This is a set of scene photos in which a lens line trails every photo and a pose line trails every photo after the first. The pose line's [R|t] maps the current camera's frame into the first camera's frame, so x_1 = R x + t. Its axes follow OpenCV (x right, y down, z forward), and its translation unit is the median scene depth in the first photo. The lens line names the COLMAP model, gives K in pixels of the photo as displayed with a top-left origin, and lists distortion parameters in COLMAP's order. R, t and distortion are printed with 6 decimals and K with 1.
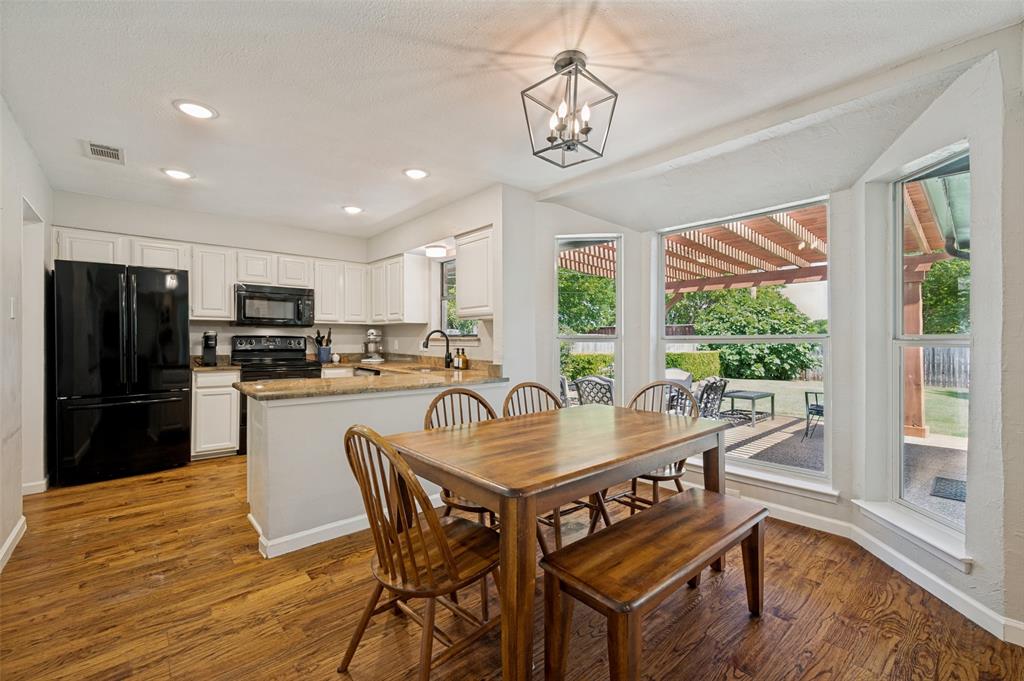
lens RADIAL K [[423.1, 0, 512.0], [0, 423.1, 340.5], [0, 0, 1]] dist [0.001017, 0.000024]
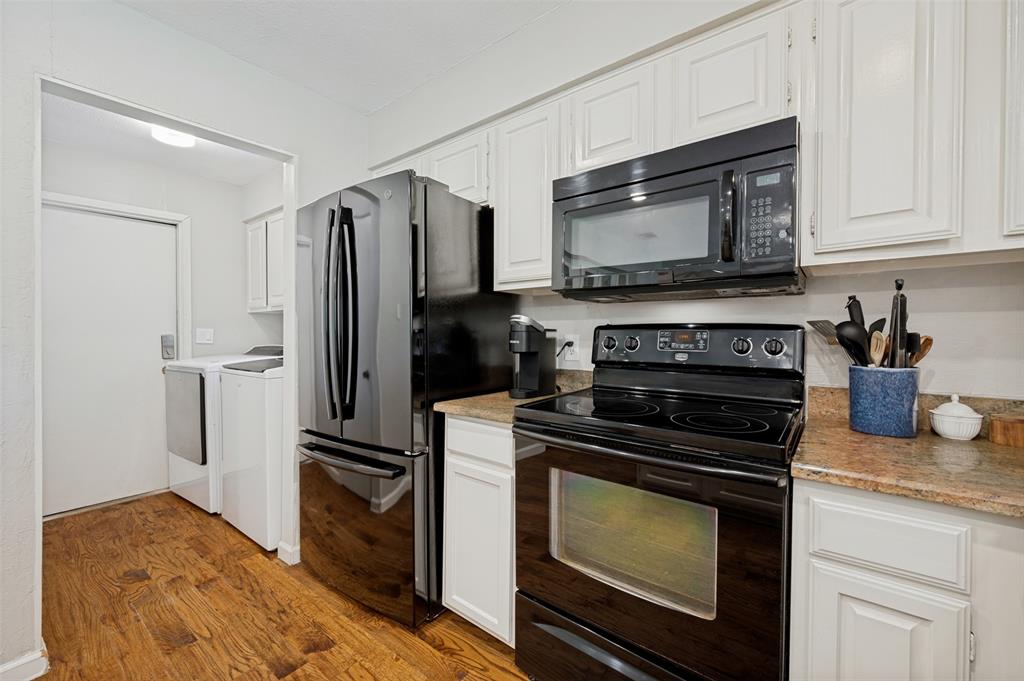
lens RADIAL K [[423.1, 0, 512.0], [0, 423.1, 340.5], [0, 0, 1]] dist [0.001017, 0.000024]
pose [[0.165782, 0.015177, -0.986046, -0.294346], [-0.001190, 0.999884, 0.015190, -0.003044], [0.986162, -0.001345, 0.165781, 0.901083]]
